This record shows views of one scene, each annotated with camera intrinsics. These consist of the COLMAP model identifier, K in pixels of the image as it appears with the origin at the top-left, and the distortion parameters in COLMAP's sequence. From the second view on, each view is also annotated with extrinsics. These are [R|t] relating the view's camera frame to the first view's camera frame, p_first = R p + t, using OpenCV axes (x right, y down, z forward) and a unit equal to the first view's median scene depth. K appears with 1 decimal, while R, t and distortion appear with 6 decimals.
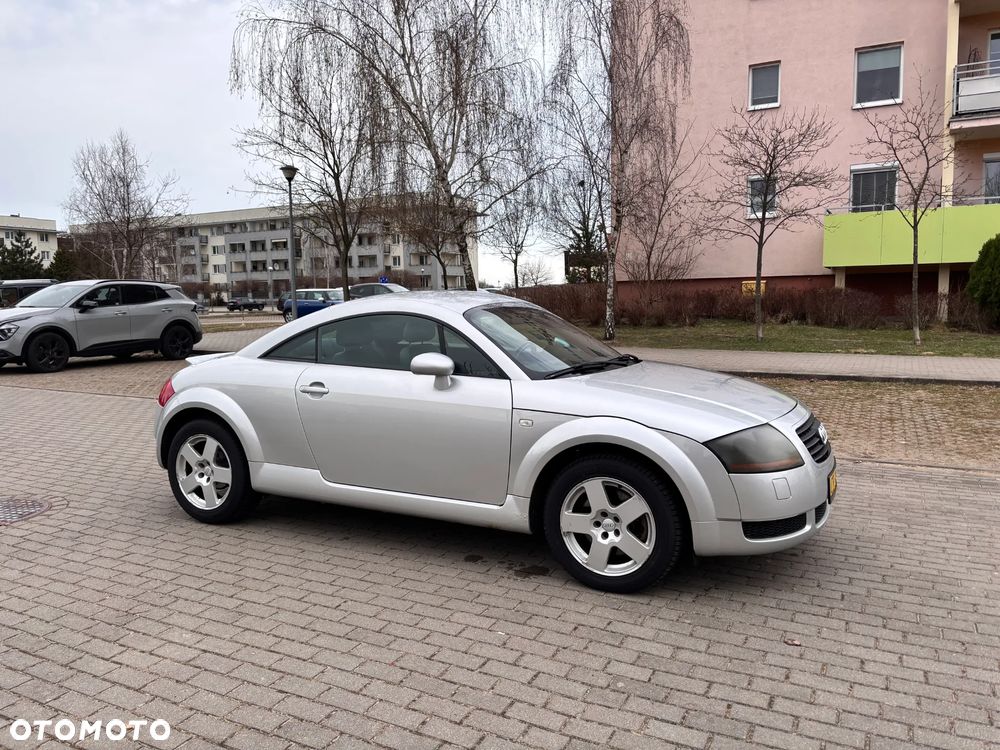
lens RADIAL K [[755.0, 0, 509.7], [0, 755.0, 374.4], [0, 0, 1]] dist [0.048868, -0.053244]
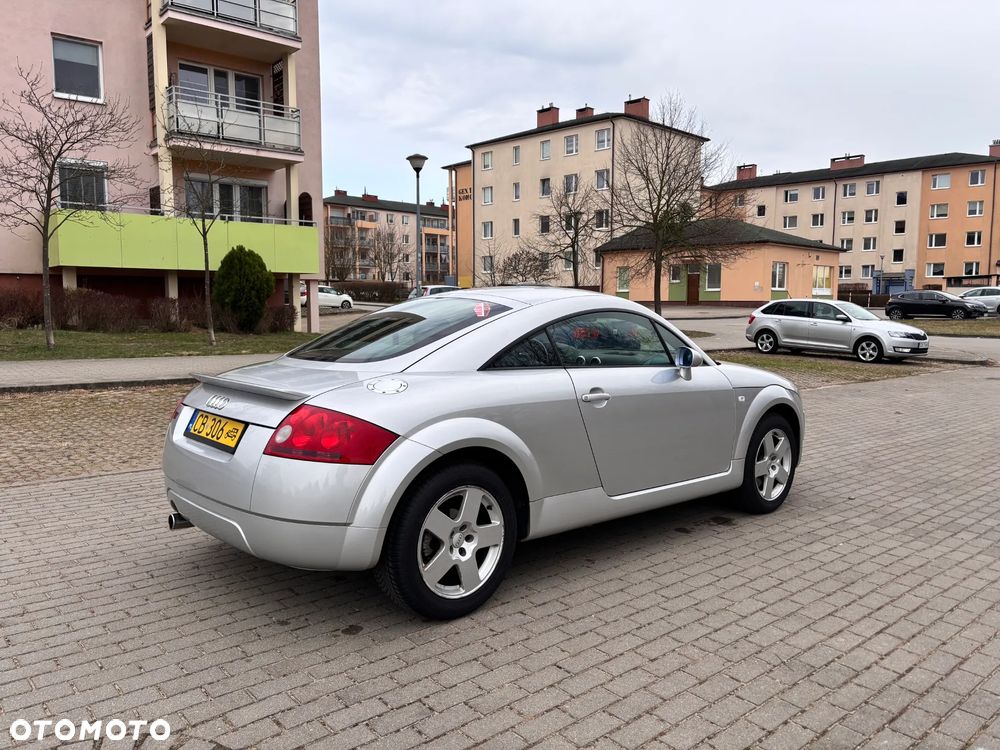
lens RADIAL K [[755.0, 0, 509.7], [0, 755.0, 374.4], [0, 0, 1]] dist [0.048868, -0.053244]
pose [[0.376544, -0.074104, 0.923430, -1.241005], [0.080496, 0.995643, 0.047076, -0.062093], [-0.922895, 0.056607, 0.380869, 0.855228]]
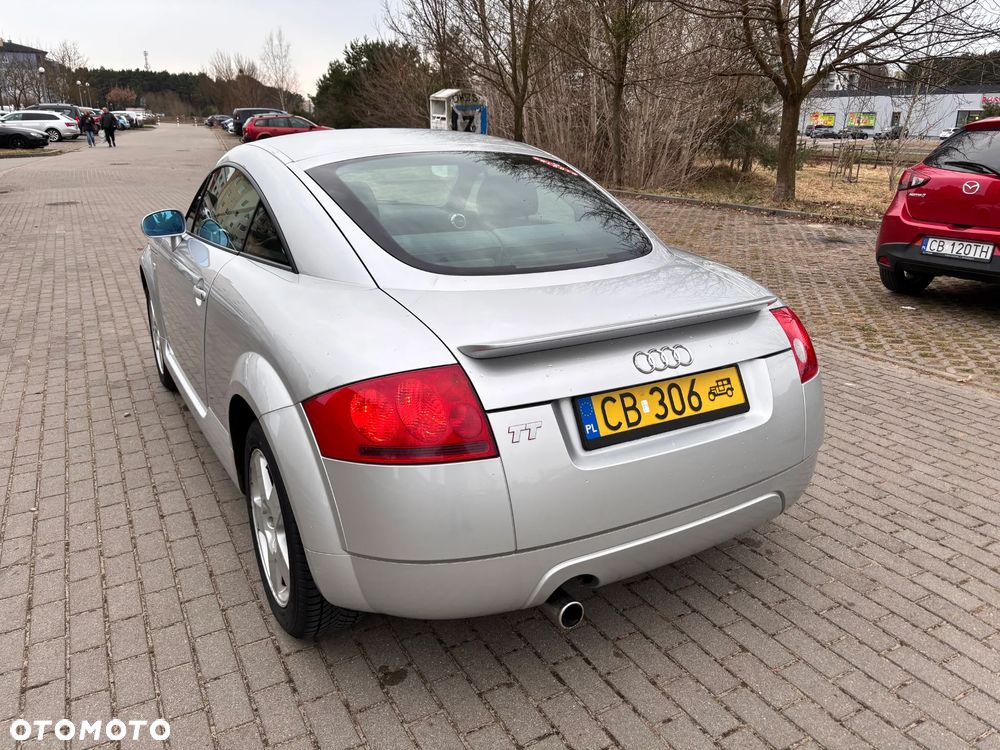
lens RADIAL K [[759.1, 0, 508.9], [0, 759.1, 368.4], [0, 0, 1]] dist [0.027527, -0.011555]
pose [[-0.825222, -0.166097, 0.539833, -0.749030], [0.062845, 0.922844, 0.380011, -0.214139], [-0.561301, 0.347520, -0.751113, 1.962517]]
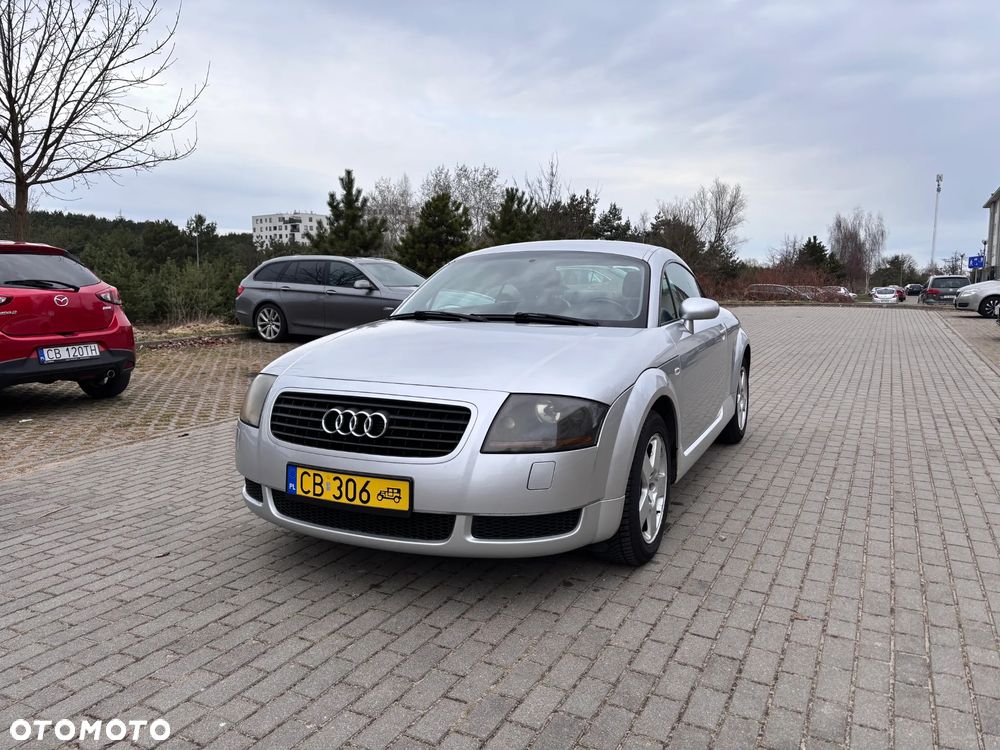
lens RADIAL K [[759.1, 0, 508.9], [0, 759.1, 368.4], [0, 0, 1]] dist [0.027527, -0.011555]
pose [[0.000217, 0.124877, -0.992172, 1.162458], [-0.102961, 0.986902, 0.124191, -0.078914], [0.994685, 0.102128, 0.013071, 1.186819]]
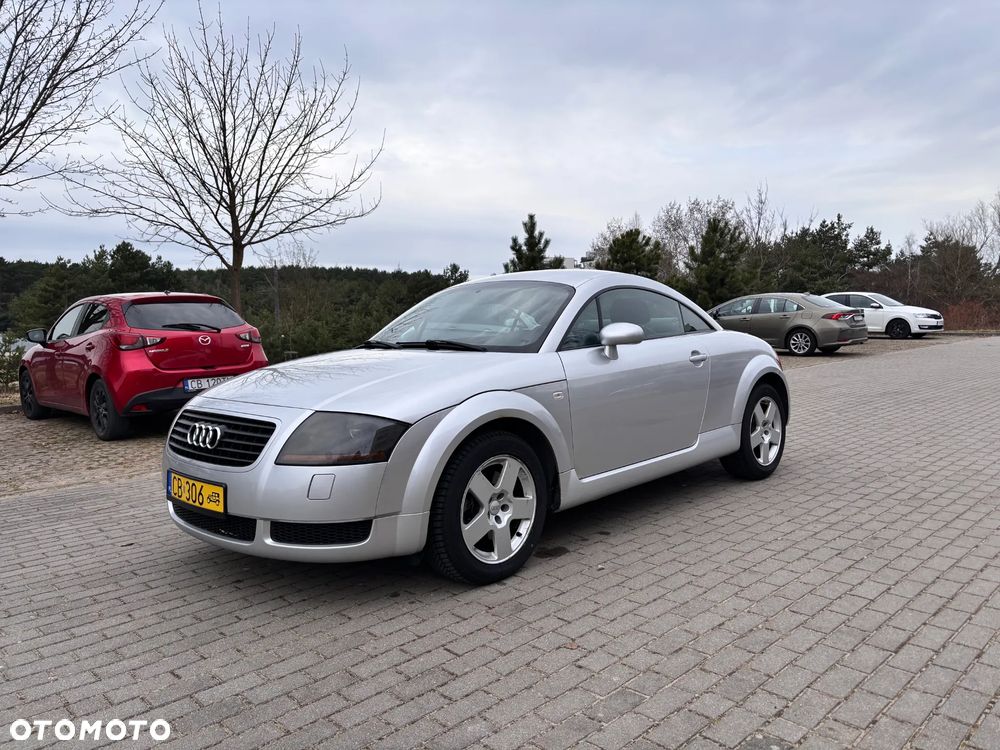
lens RADIAL K [[755.0, 0, 509.7], [0, 755.0, 374.4], [0, 0, 1]] dist [0.048868, -0.053244]
pose [[-0.317389, 0.084595, -0.944515, 1.129796], [-0.067075, 0.991516, 0.111344, -0.106625], [0.945920, 0.098693, -0.309022, 1.638894]]
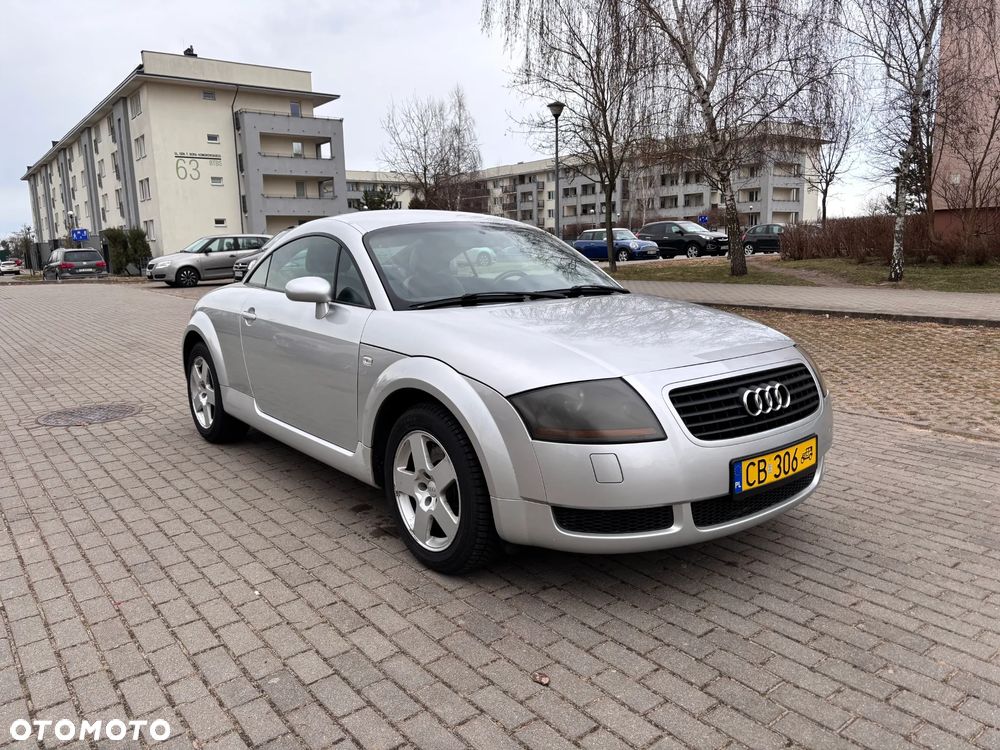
lens RADIAL K [[755.0, 0, 509.7], [0, 755.0, 374.4], [0, 0, 1]] dist [0.048868, -0.053244]
pose [[0.905036, 0.063012, -0.420642, 0.514402], [-0.031393, 0.996164, 0.081682, 0.006240], [0.424175, -0.060720, 0.903542, 0.290949]]
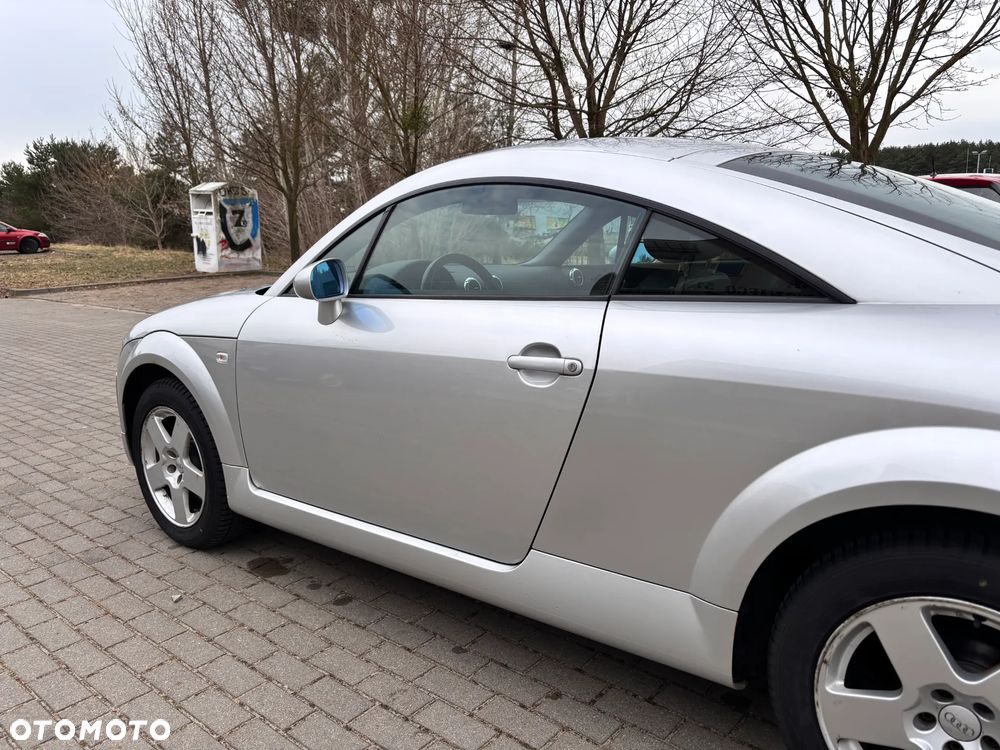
lens RADIAL K [[755.0, 0, 509.7], [0, 755.0, 374.4], [0, 0, 1]] dist [0.048868, -0.053244]
pose [[-0.973106, -0.018839, 0.229585, -0.175576], [0.049395, 0.956403, 0.287842, -0.146892], [-0.224998, 0.291441, -0.929752, 1.979830]]
